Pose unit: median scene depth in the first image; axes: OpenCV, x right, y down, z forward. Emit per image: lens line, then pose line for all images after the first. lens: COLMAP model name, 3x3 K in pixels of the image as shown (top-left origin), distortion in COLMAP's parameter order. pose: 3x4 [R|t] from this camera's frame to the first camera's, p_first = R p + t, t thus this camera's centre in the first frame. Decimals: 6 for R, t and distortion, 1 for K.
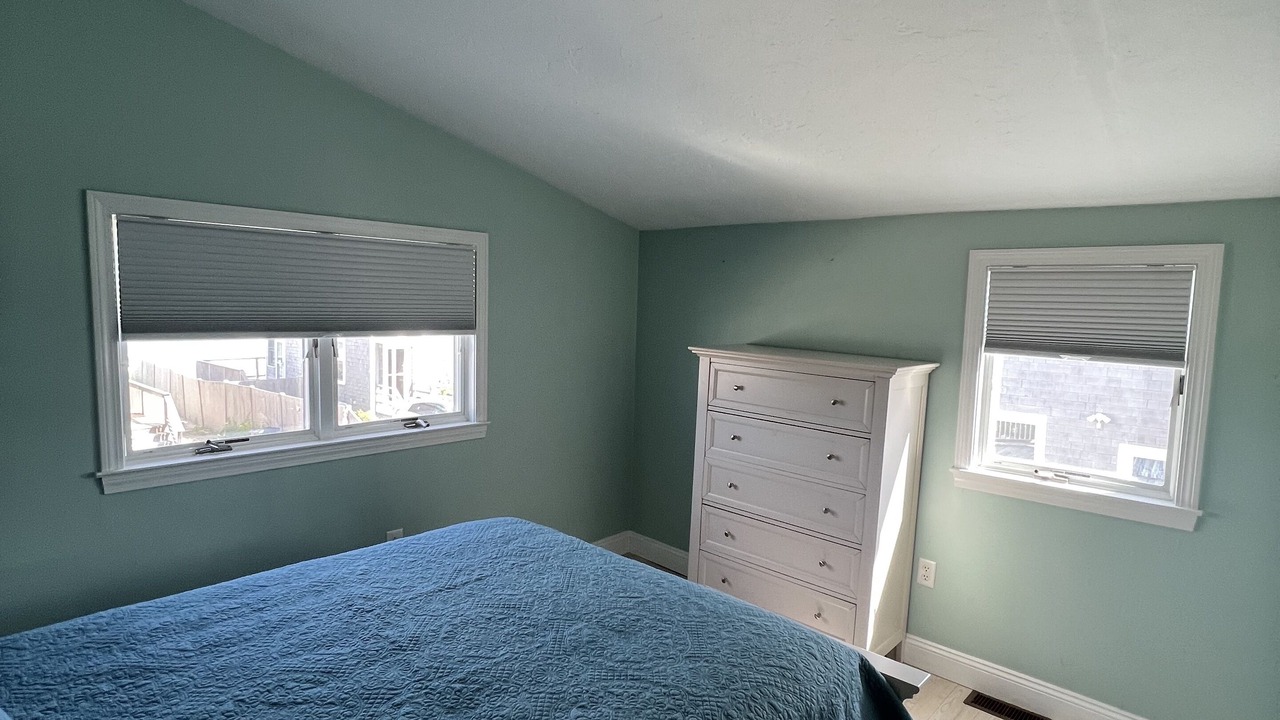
lens RADIAL K [[680.5, 0, 640.0], [0, 680.5, 360.0], [0, 0, 1]] dist [-0.001450, 0.001693]
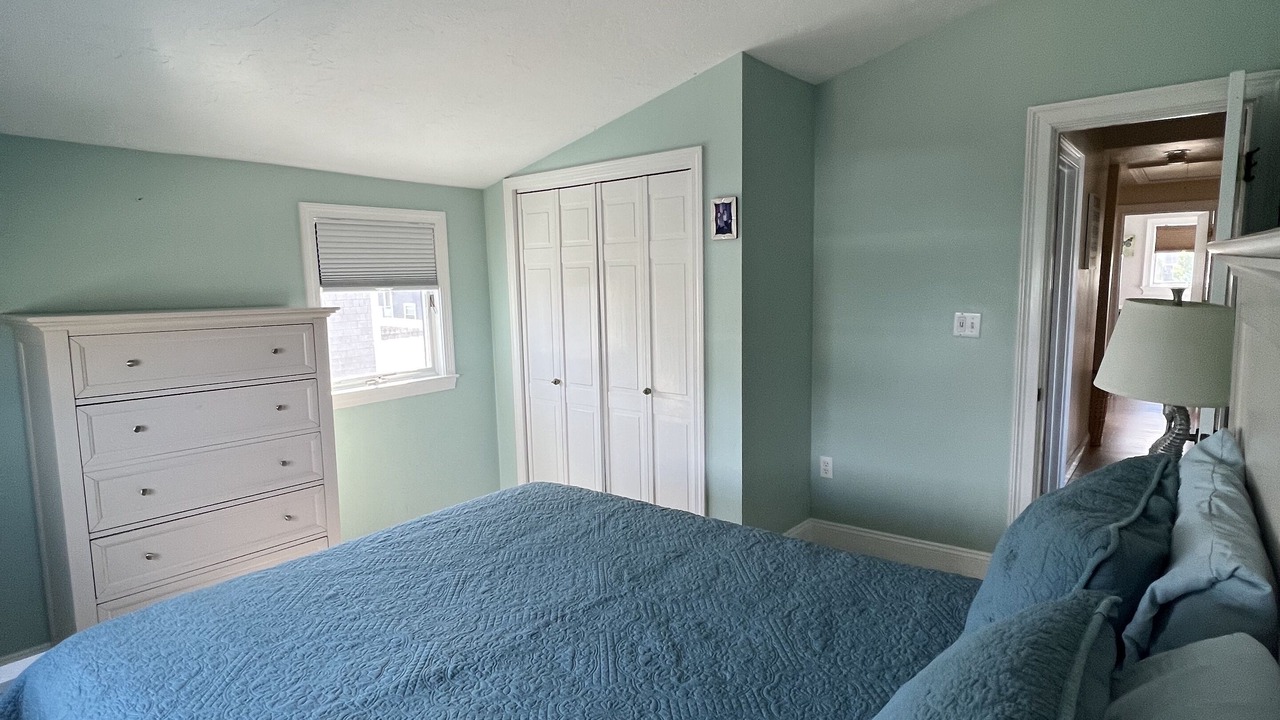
lens RADIAL K [[680.5, 0, 640.0], [0, 680.5, 360.0], [0, 0, 1]] dist [-0.001450, 0.001693]
pose [[-0.058758, -0.161771, 0.985077, -0.708629], [0.088664, 0.982037, 0.166560, -0.042470], [-0.994327, 0.097127, -0.043359, 0.527404]]
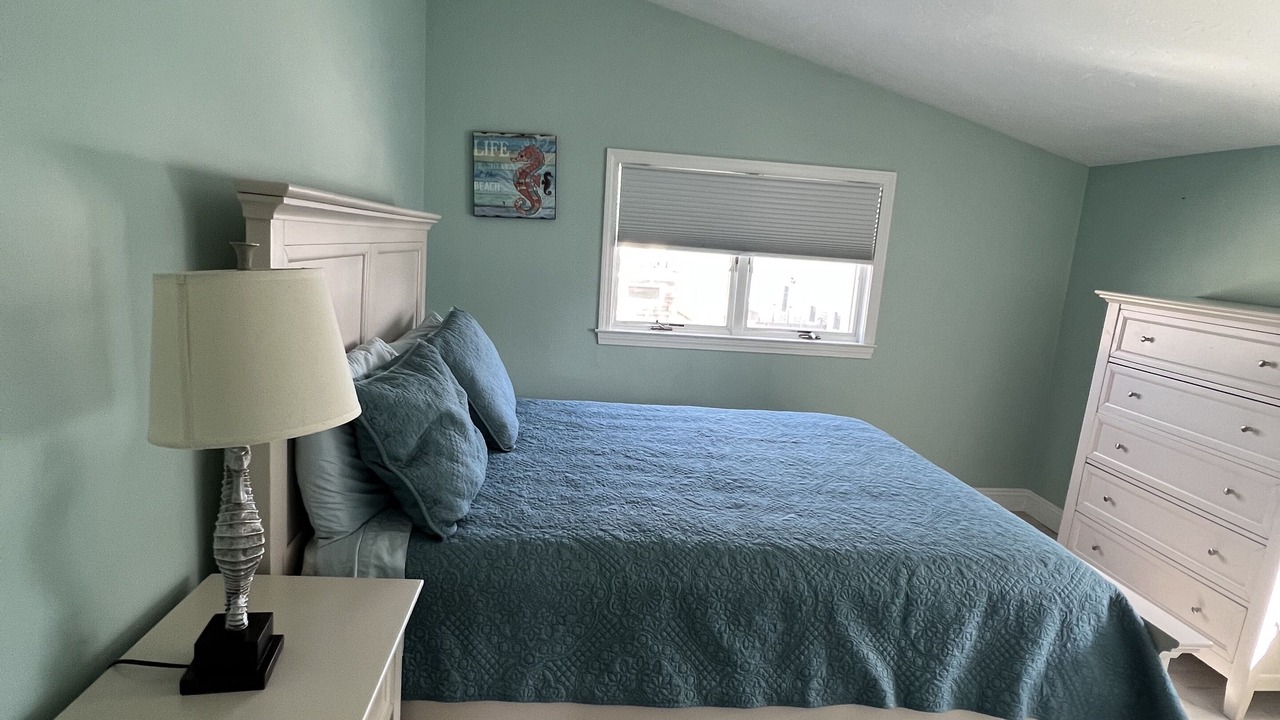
lens RADIAL K [[680.5, 0, 640.0], [0, 680.5, 360.0], [0, 0, 1]] dist [-0.001450, 0.001693]
pose [[0.748189, 0.143152, -0.647859, 0.254975], [-0.105937, 0.989695, 0.096342, 0.058215], [0.654974, -0.003450, 0.755643, -0.106944]]
